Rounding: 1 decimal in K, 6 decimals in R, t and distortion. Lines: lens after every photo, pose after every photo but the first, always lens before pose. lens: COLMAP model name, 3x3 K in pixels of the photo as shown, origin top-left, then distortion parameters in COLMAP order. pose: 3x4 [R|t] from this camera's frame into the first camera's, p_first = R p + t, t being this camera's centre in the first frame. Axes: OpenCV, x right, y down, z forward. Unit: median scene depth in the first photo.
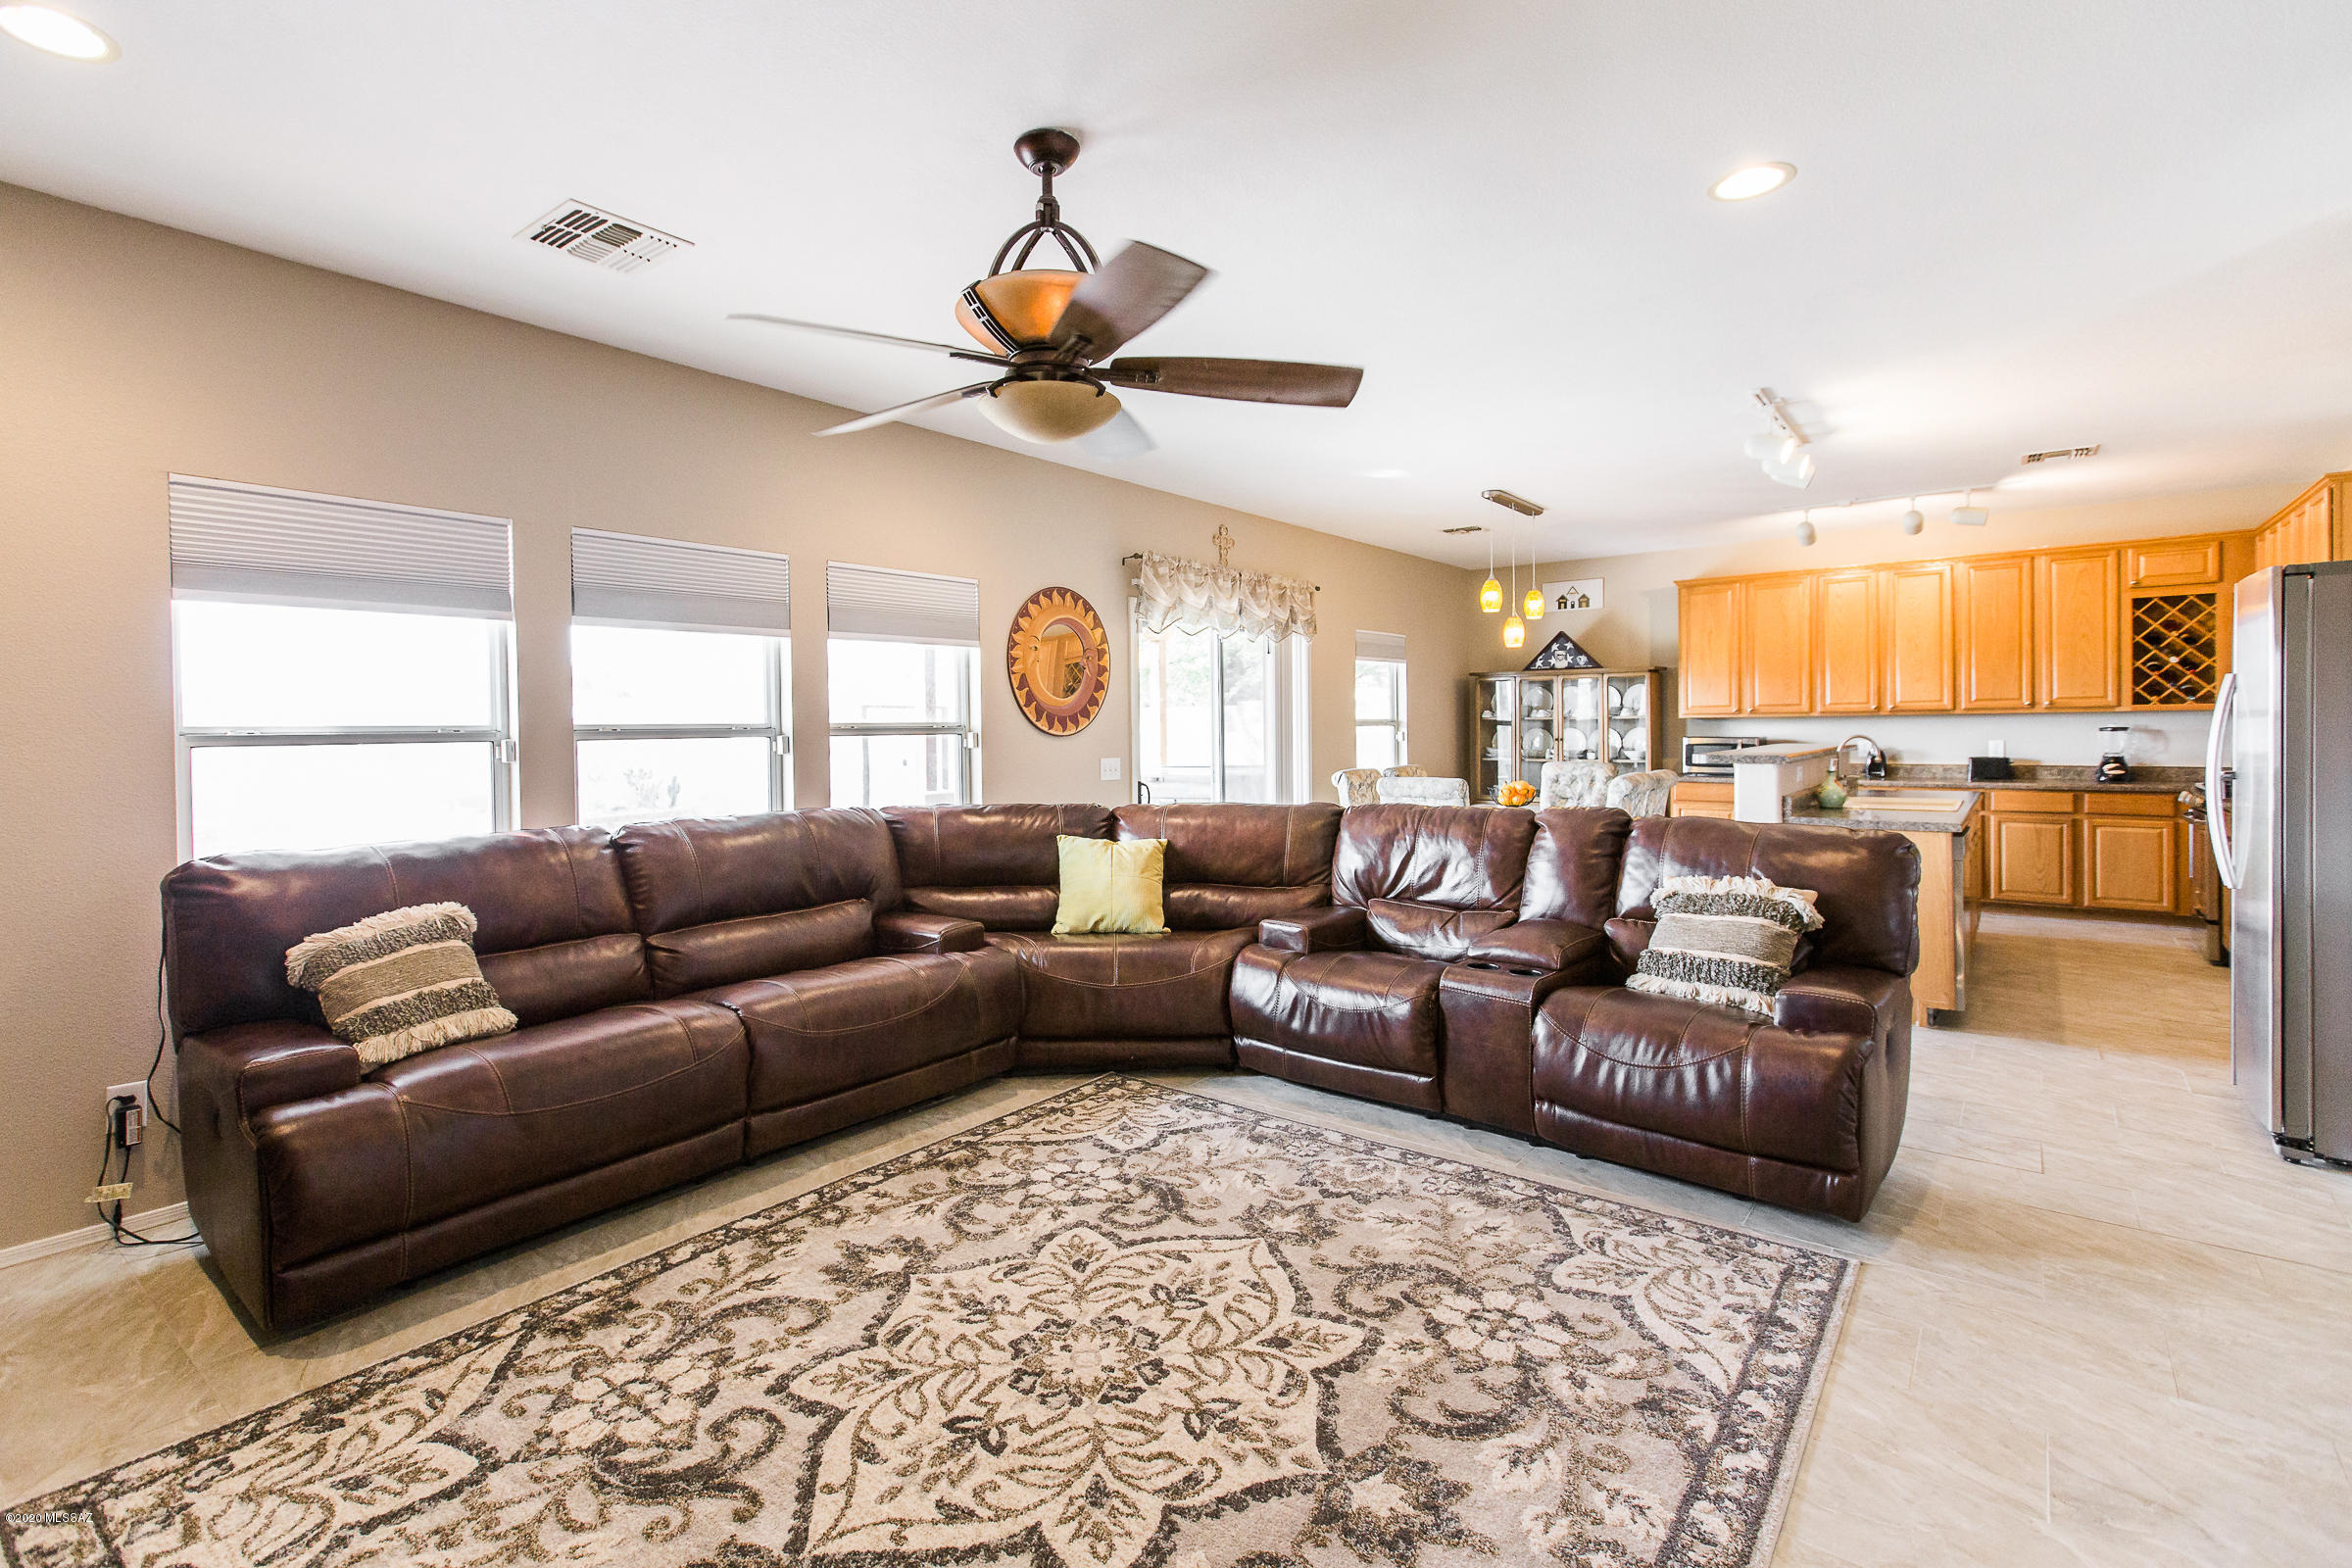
lens RADIAL K [[1090.8, 0, 1126.1], [0, 1090.8, 741.0], [0, 0, 1]] dist [0.014177, -0.002026]
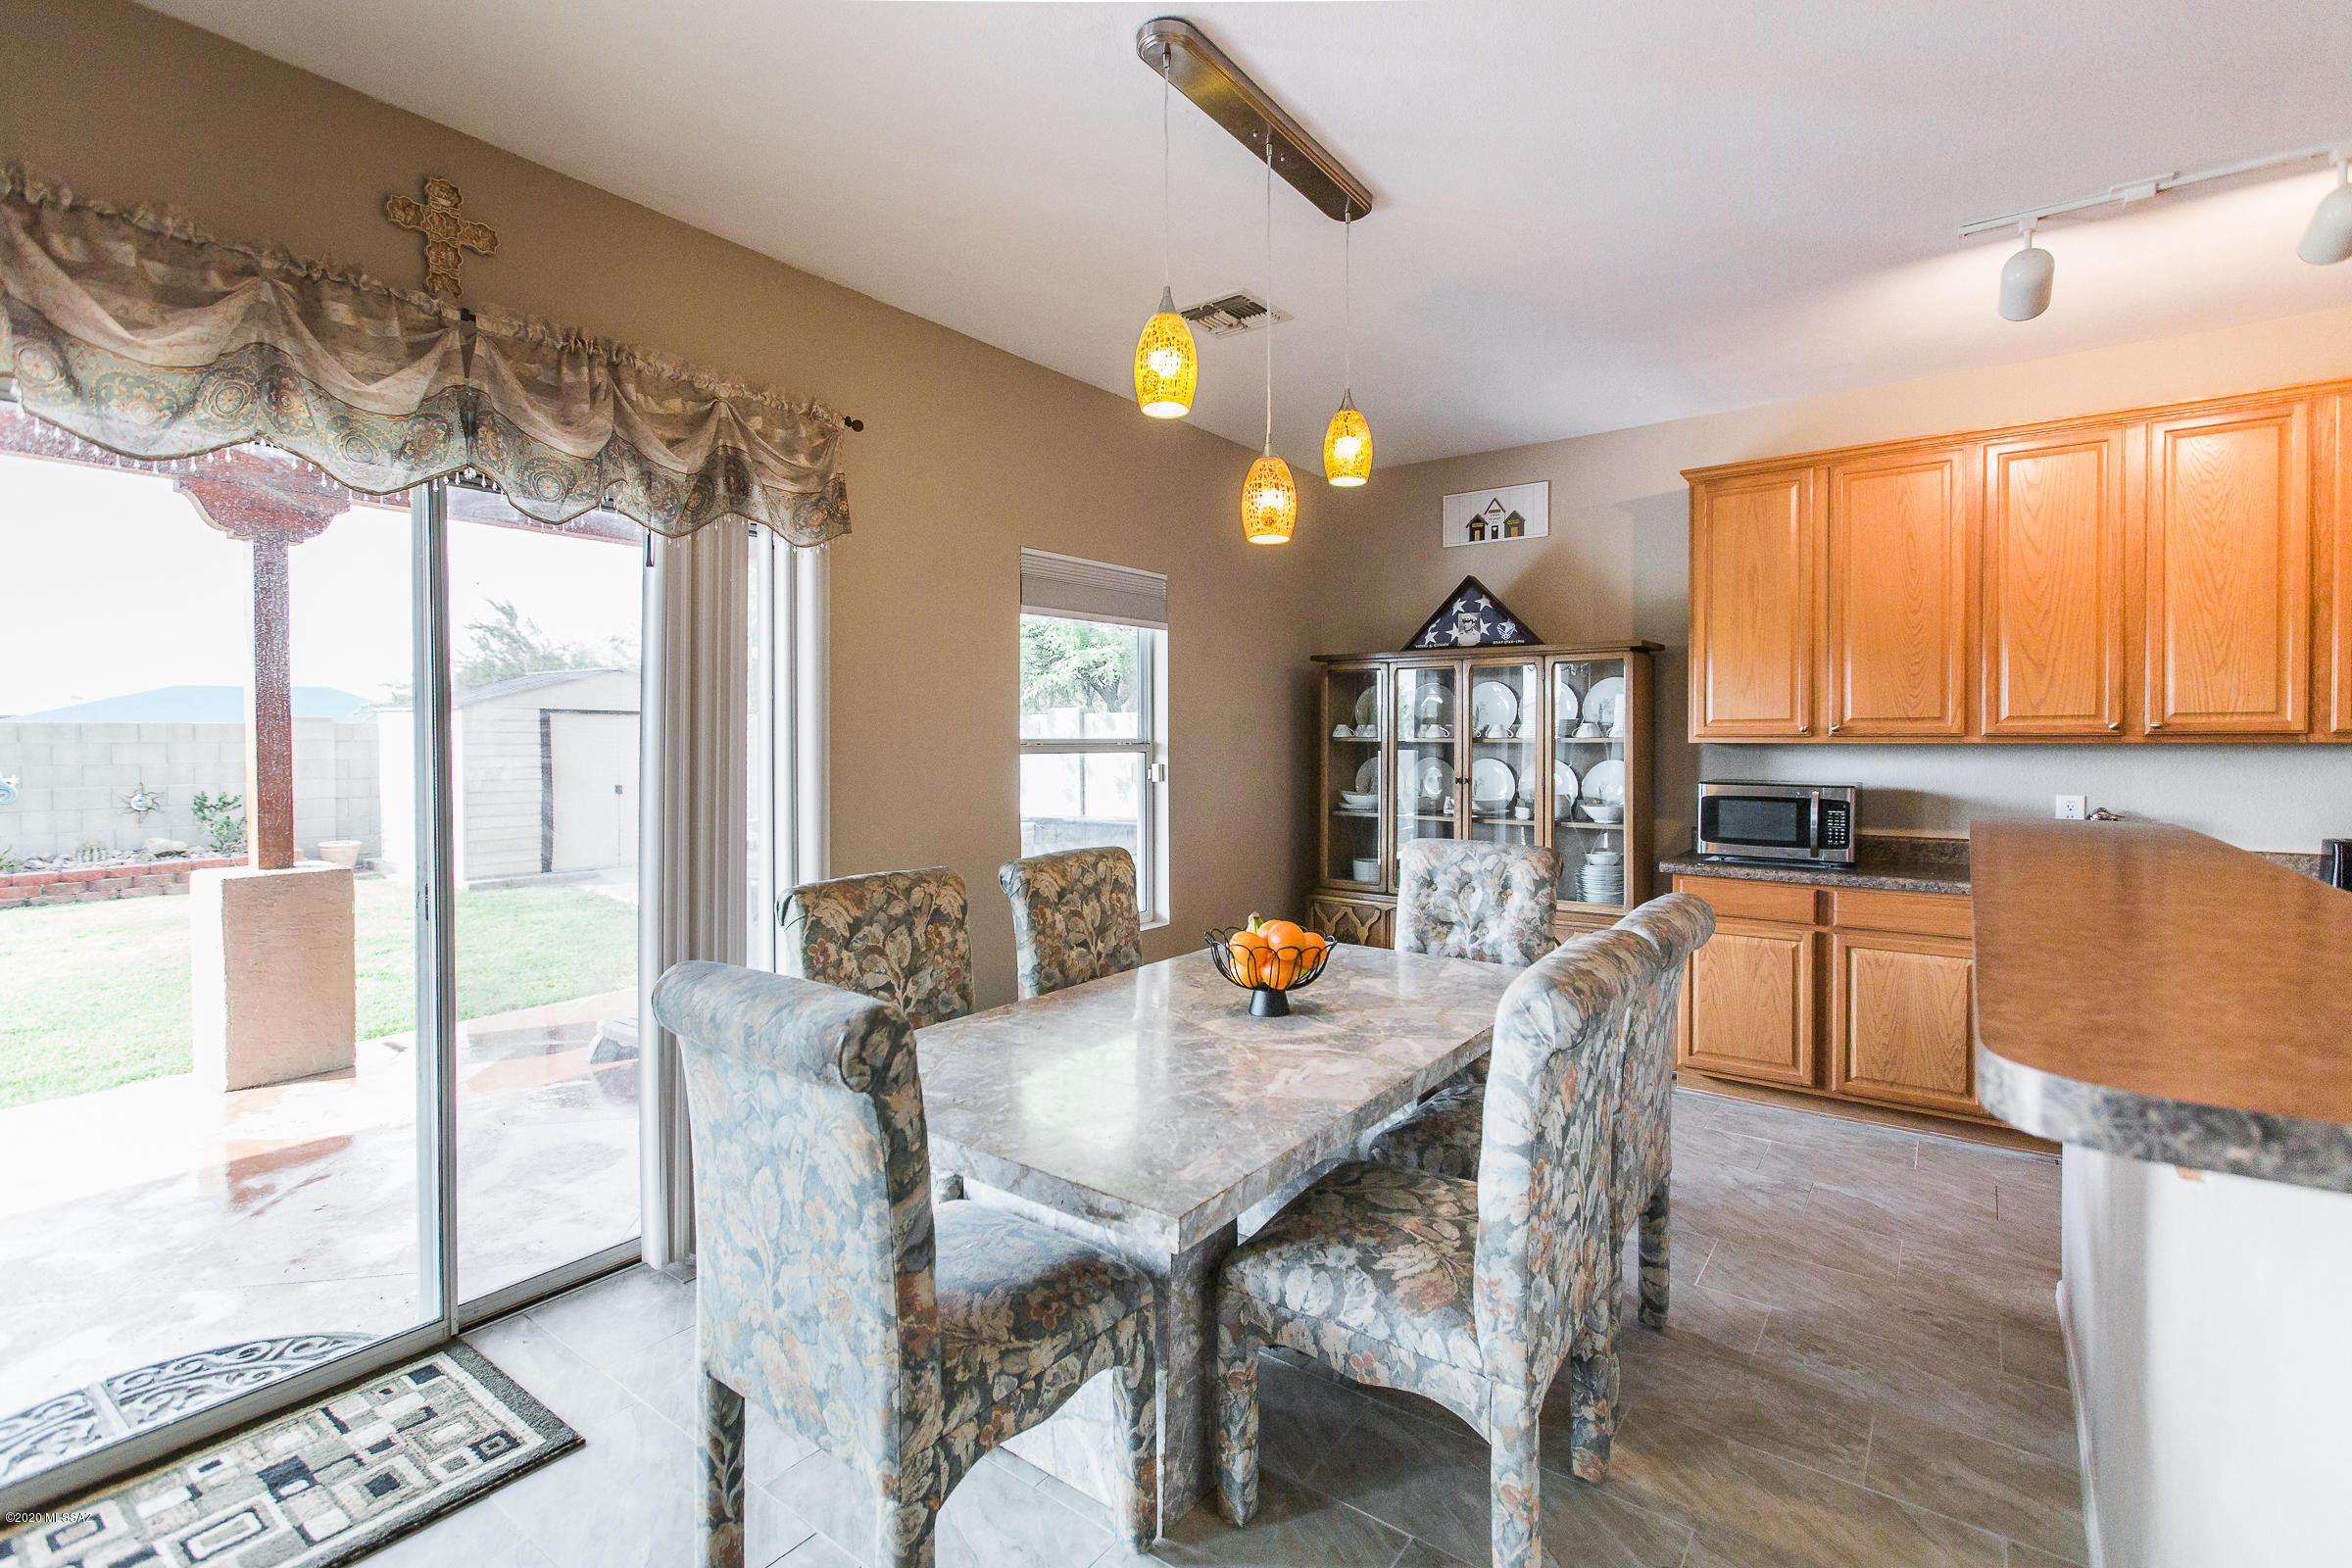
lens RADIAL K [[1090.8, 0, 1158.0], [0, 1090.8, 750.5], [0, 0, 1]] dist [0.014177, -0.002026]
pose [[0.999124, 0.009588, 0.040731, 0.294509], [-0.009386, 0.999943, -0.005151, -0.015525], [-0.040778, 0.004764, 0.999157, 0.622014]]
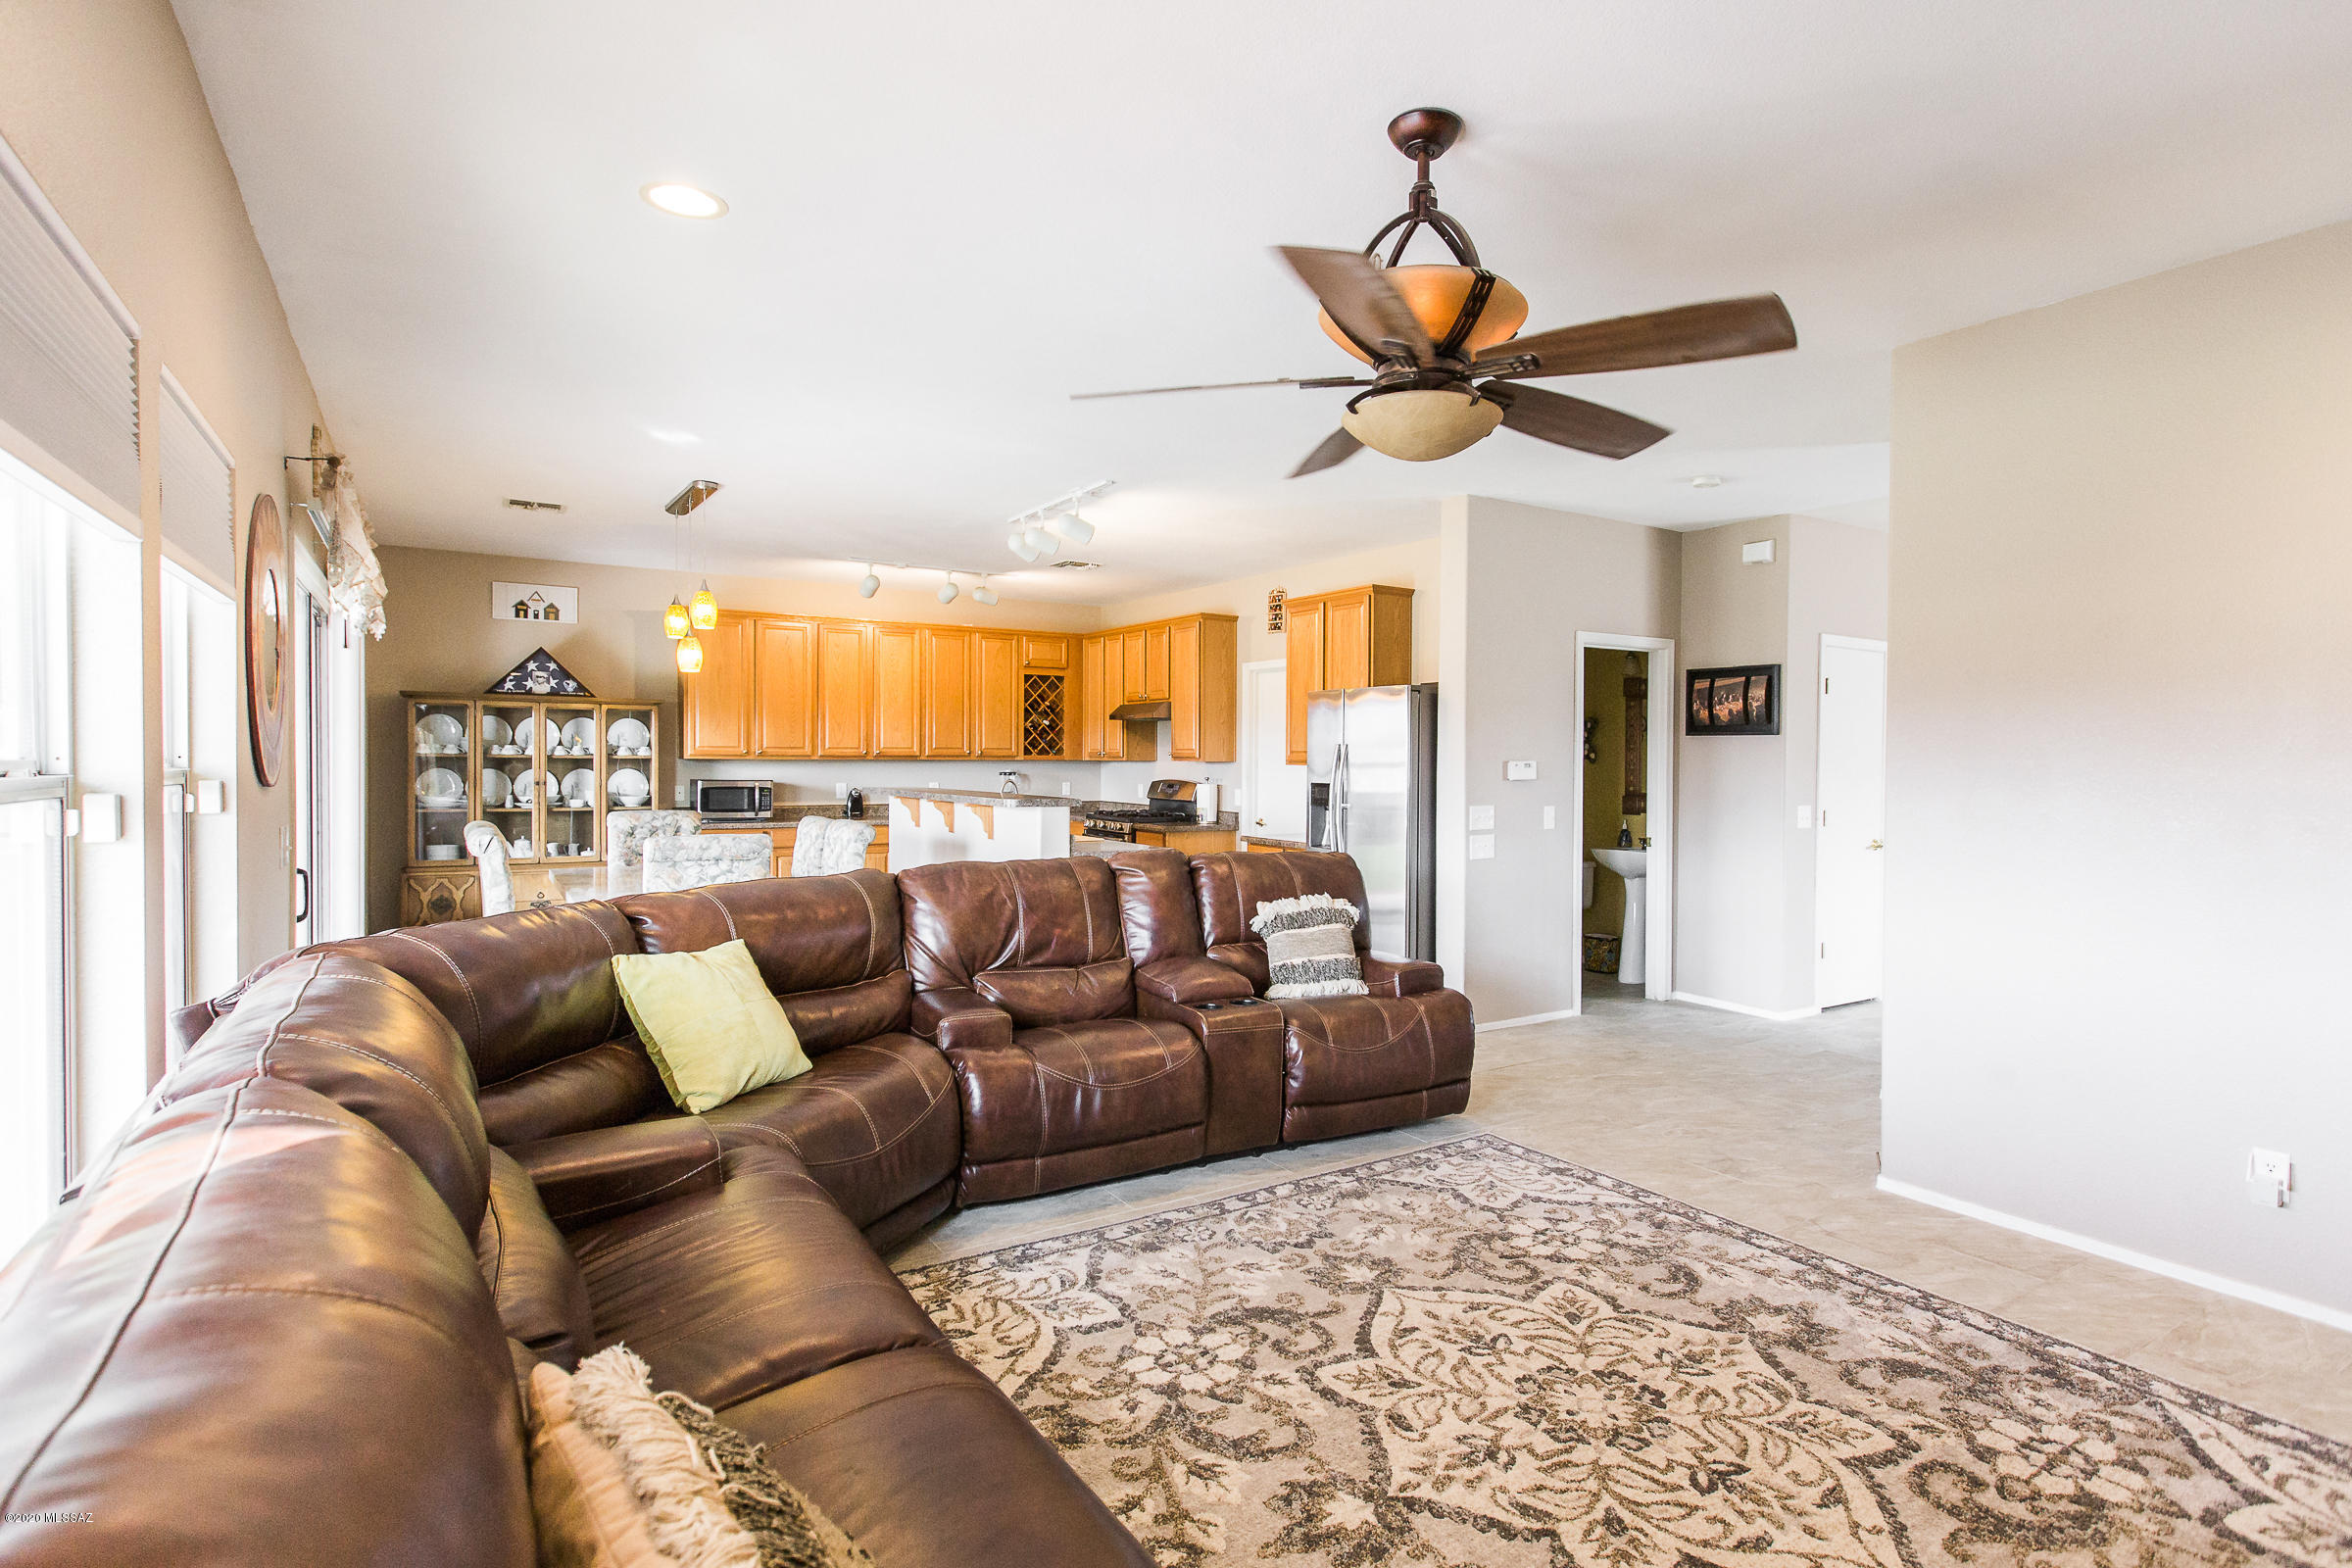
lens RADIAL K [[1176.4, 0, 1299.3], [0, 1176.4, 746.3], [0, 0, 1]] dist [-0.004082, 0.008103]
pose [[0.278740, 0.023705, 0.960074, -0.358541], [-0.000350, 0.999698, -0.024582, -0.008341], [-0.960367, 0.006516, 0.278664, 0.287082]]
